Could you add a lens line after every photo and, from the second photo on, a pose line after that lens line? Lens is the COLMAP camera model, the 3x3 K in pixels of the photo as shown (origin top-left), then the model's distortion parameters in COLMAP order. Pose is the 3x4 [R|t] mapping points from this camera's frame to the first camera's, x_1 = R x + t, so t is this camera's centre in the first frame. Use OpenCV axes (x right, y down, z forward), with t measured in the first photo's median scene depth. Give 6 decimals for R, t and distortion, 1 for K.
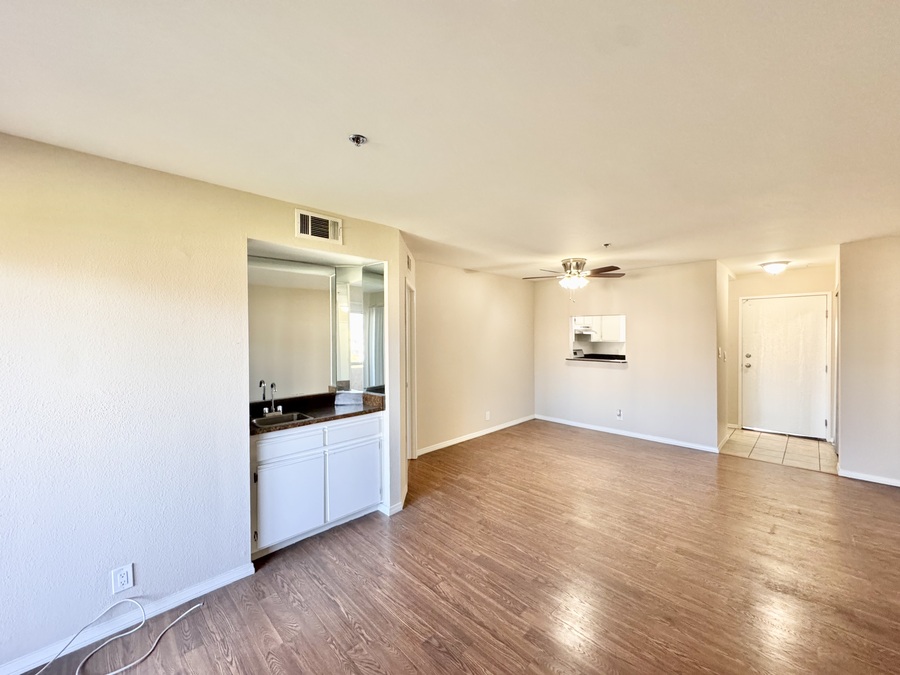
lens RADIAL K [[358.7, 0, 448.9], [0, 358.7, 336.2], [0, 0, 1]] dist [-0.004502, -0.000266]
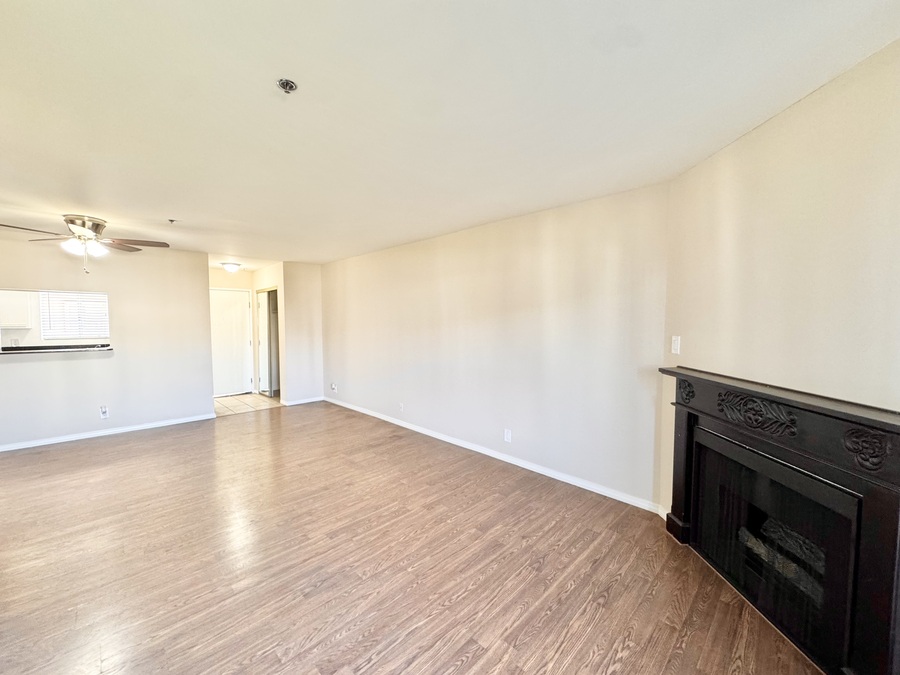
lens RADIAL K [[358.7, 0, 446.3], [0, 358.7, 341.2], [0, 0, 1]] dist [-0.004502, -0.000266]
pose [[0.005826, -0.051316, 0.998665, -0.432580], [0.008224, 0.998651, 0.051267, 0.018236], [-0.999949, 0.007914, 0.006240, 0.225295]]
